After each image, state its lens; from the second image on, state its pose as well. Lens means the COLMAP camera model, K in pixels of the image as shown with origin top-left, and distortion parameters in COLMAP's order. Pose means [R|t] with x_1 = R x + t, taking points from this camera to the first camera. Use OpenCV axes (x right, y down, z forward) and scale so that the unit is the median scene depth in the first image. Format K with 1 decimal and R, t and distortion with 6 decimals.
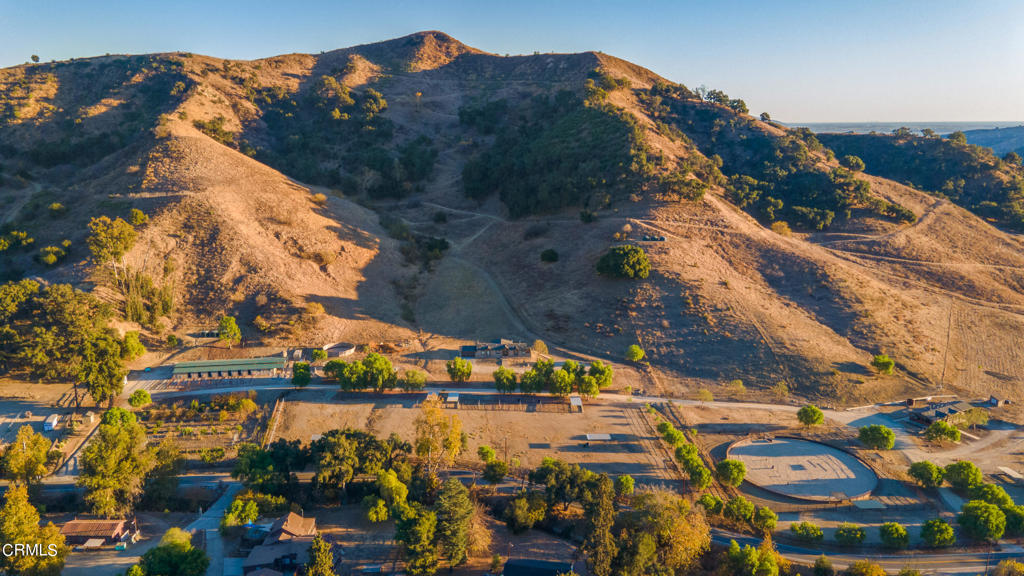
lens RADIAL K [[732.8, 0, 512.0], [0, 732.8, 288.0], [0, 0, 1]] dist [0.007875, 0.047482]
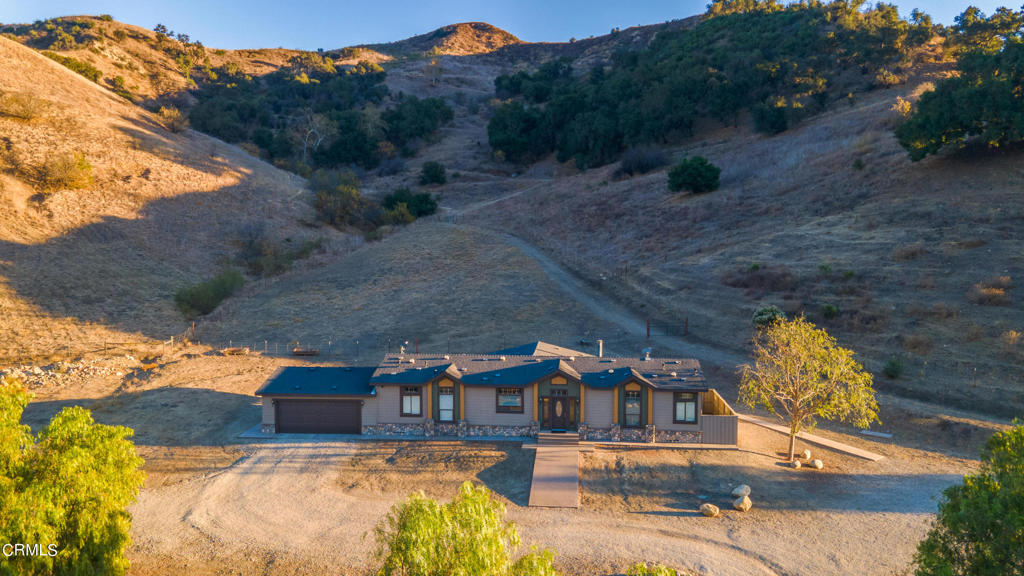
lens RADIAL K [[732.8, 0, 512.0], [0, 732.8, 288.0], [0, 0, 1]] dist [0.007875, 0.047482]
pose [[0.996137, 0.000966, -0.087811, -0.002622], [-0.015956, 0.985285, -0.170171, 0.042385], [0.086355, 0.170914, 0.981494, 0.399543]]
